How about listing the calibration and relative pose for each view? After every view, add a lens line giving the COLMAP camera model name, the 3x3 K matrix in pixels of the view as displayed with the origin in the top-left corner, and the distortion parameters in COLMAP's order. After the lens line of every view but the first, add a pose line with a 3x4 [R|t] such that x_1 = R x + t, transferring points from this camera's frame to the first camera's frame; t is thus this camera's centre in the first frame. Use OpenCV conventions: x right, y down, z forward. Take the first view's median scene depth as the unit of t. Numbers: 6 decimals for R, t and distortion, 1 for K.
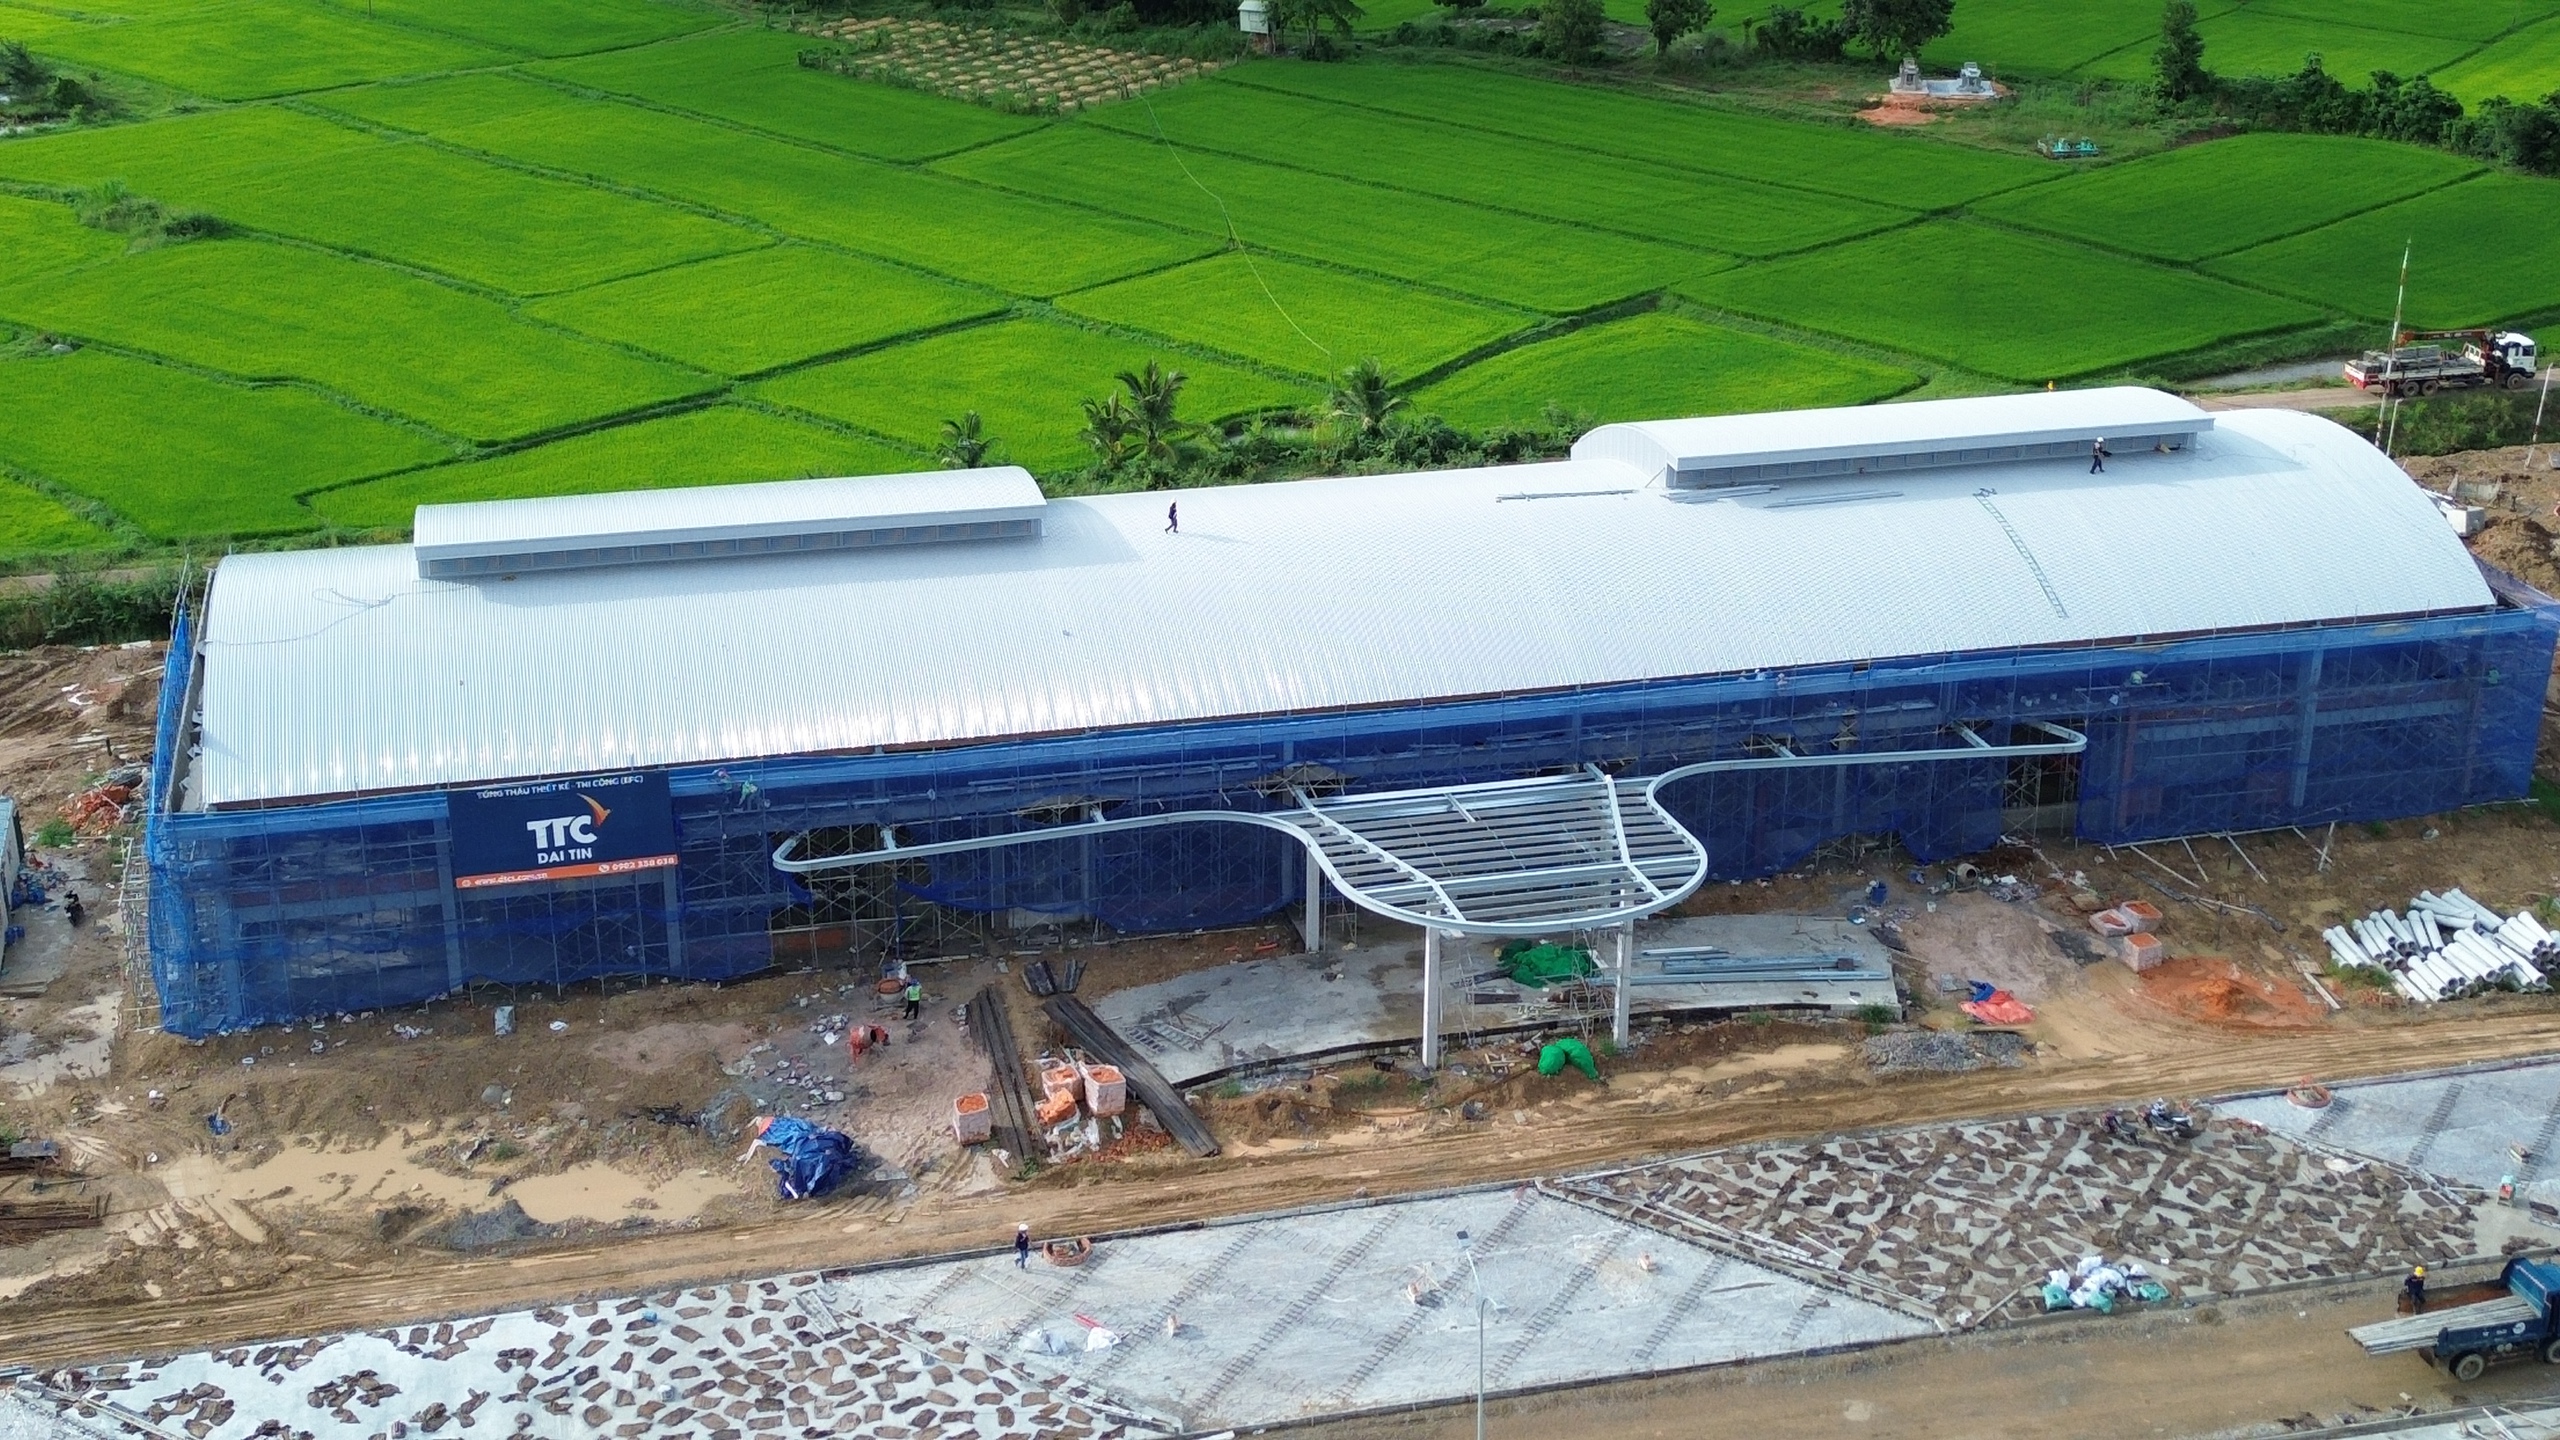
lens RADIAL K [[3295.8, 0, 1276.1], [0, 3295.8, 673.0], [0, 0, 1]] dist [0.108377, -0.025084]
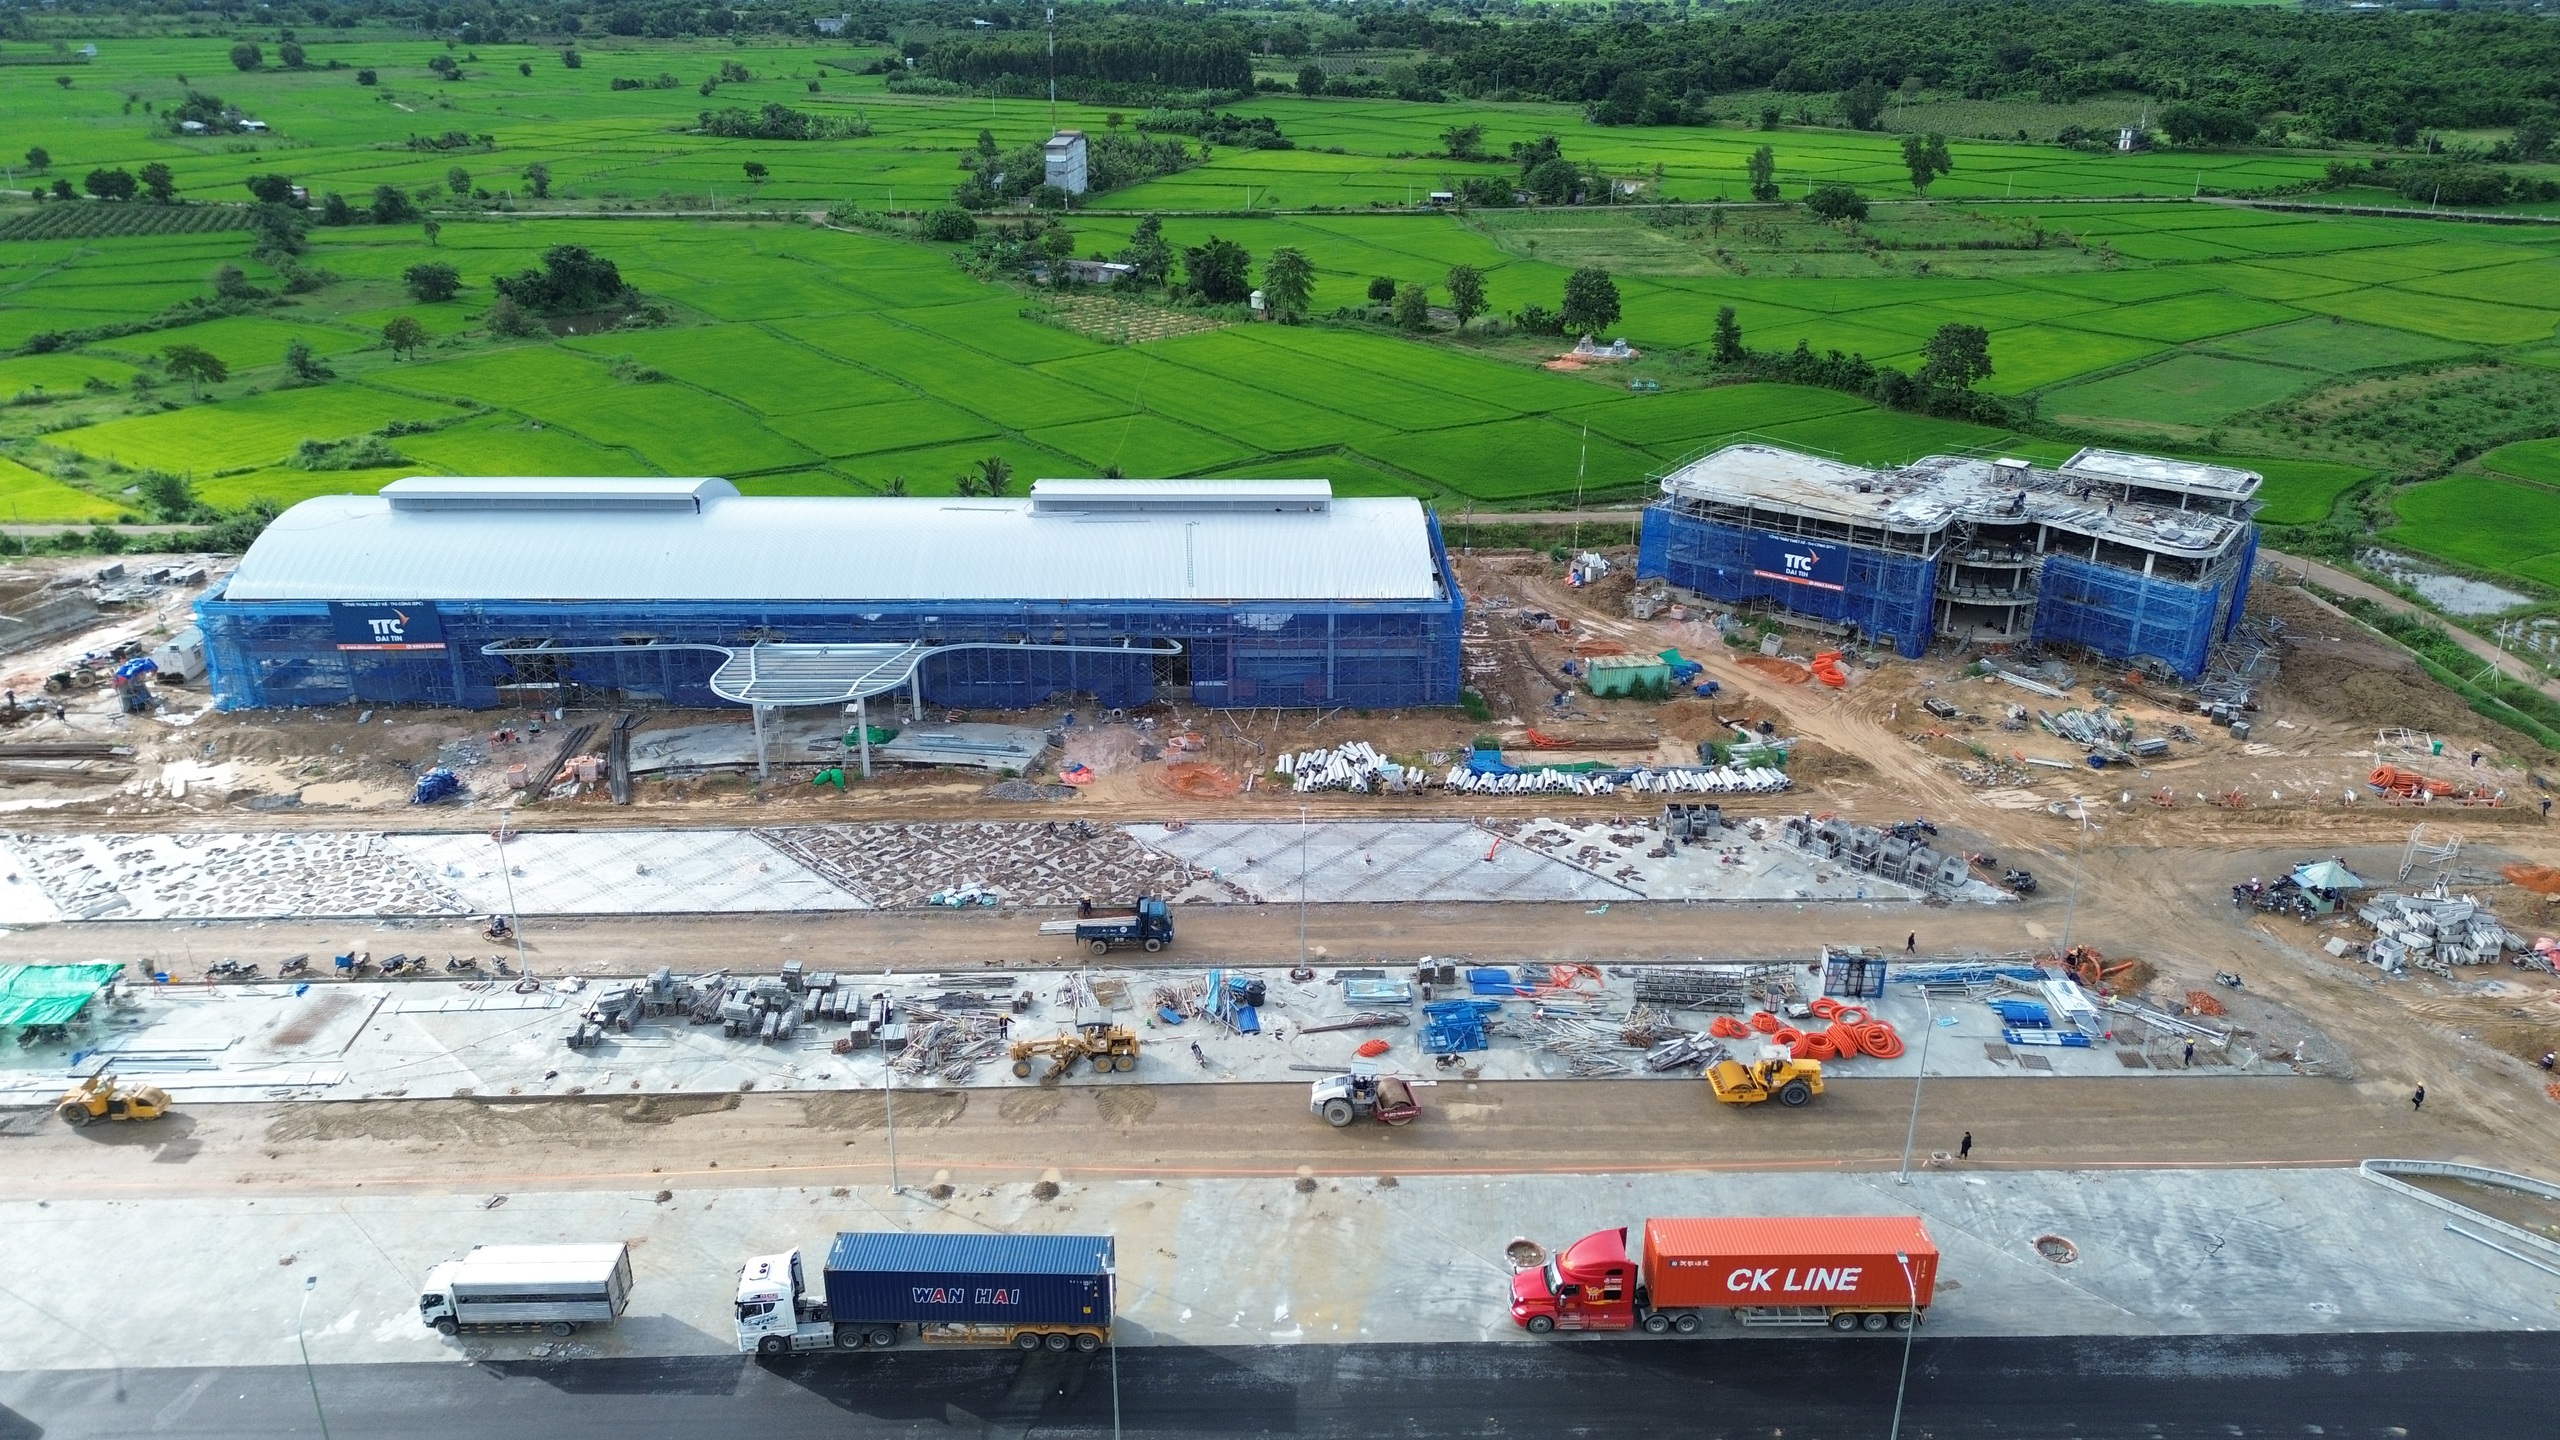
lens RADIAL K [[1806.2, 0, 1280.0], [0, 1806.2, 720.0], [0, 0, 1]] dist [0.075230, -0.077599]
pose [[0.976511, 0.080285, -0.199952, 0.592892], [-0.077717, 0.996761, 0.020672, 0.041204], [0.200964, -0.004647, 0.979588, -0.007217]]
